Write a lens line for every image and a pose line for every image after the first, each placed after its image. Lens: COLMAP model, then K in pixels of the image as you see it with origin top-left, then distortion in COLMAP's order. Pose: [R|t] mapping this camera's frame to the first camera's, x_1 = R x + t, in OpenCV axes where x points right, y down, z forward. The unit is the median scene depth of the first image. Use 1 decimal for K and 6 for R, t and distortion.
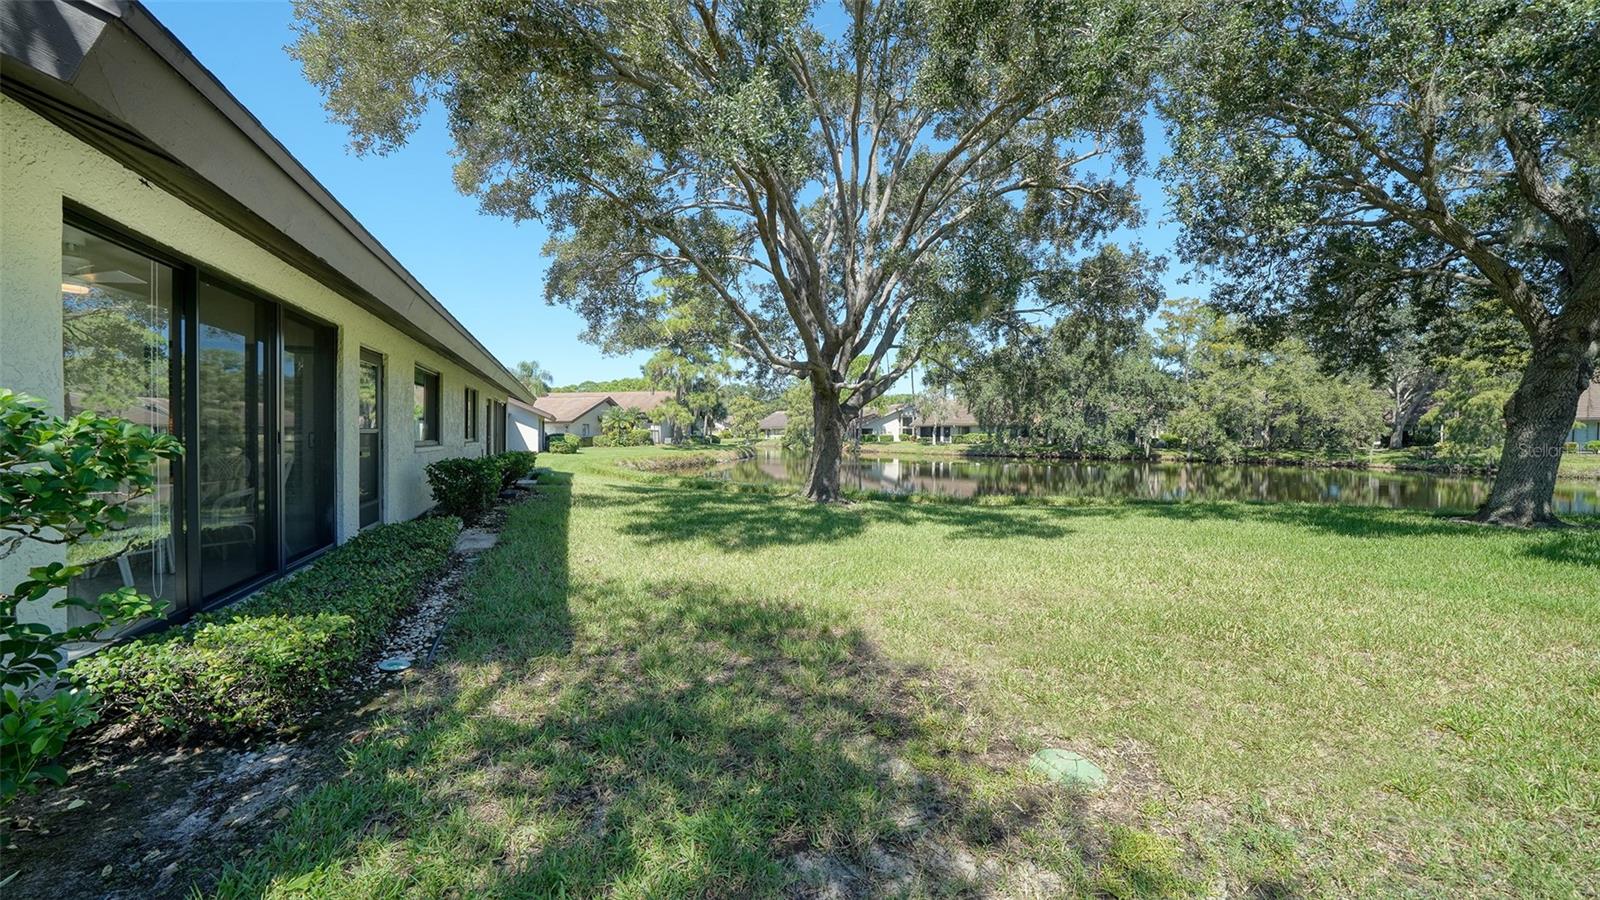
lens RADIAL K [[562.8, 0, 812.2], [0, 562.8, 437.4], [0, 0, 1]] dist [-0.009583, 0.000008]
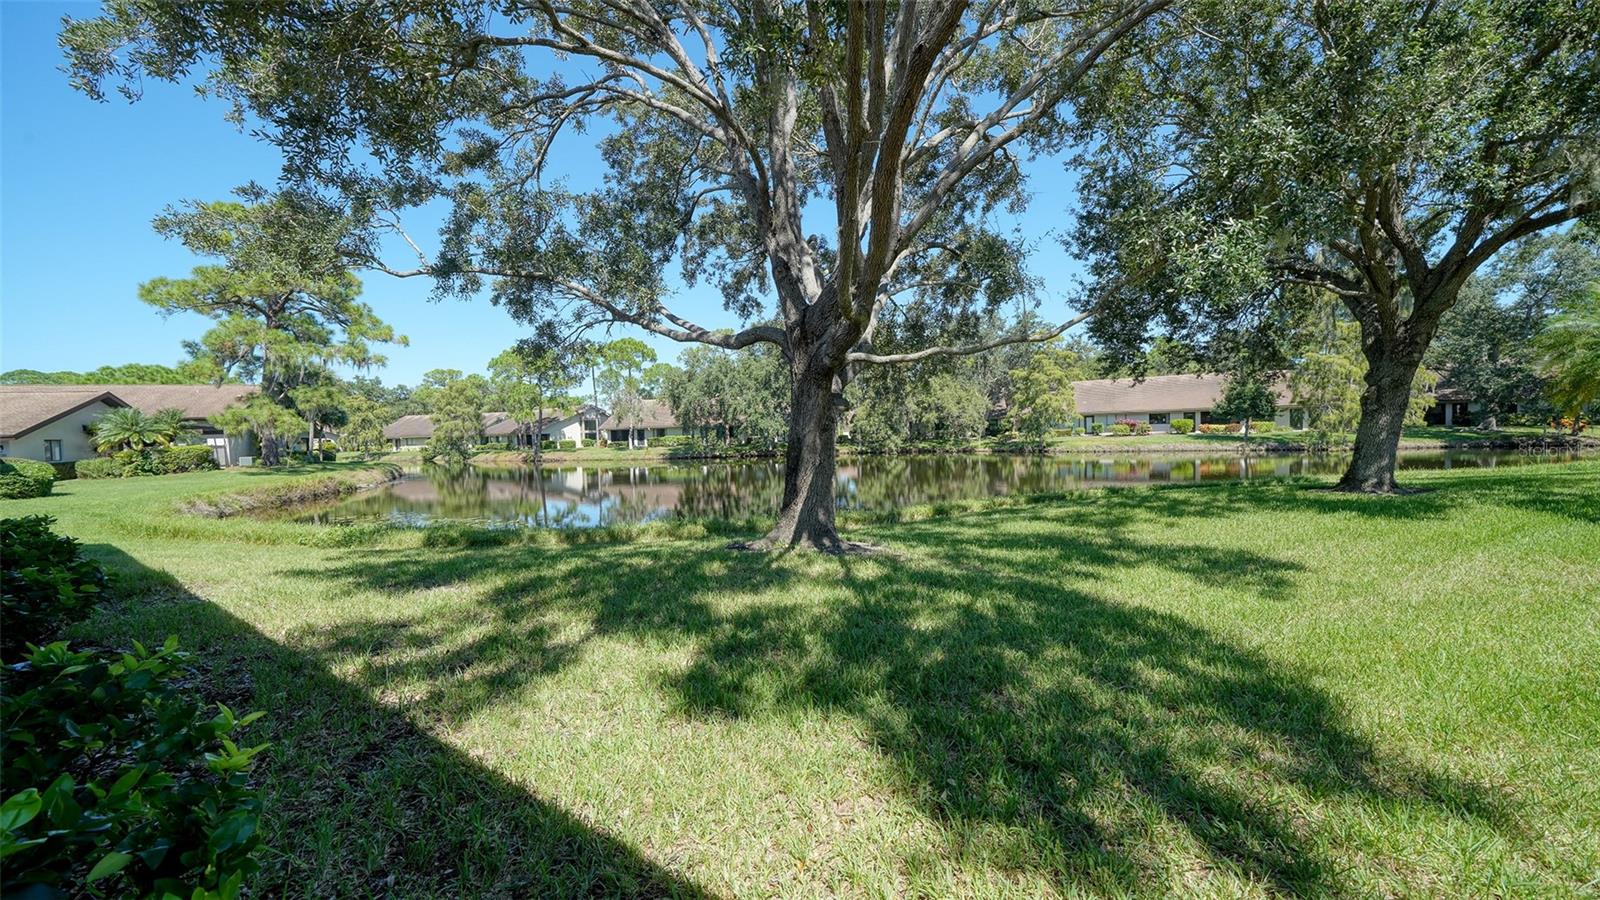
lens RADIAL K [[545.3, 0, 784.7], [0, 545.3, 455.1], [0, 0, 1]] dist [-0.015566, -0.000022]
pose [[0.827250, -0.050297, 0.559578, -0.080926], [0.034806, 0.998660, 0.038308, -0.002950], [-0.560754, -0.012213, 0.827892, 0.127602]]
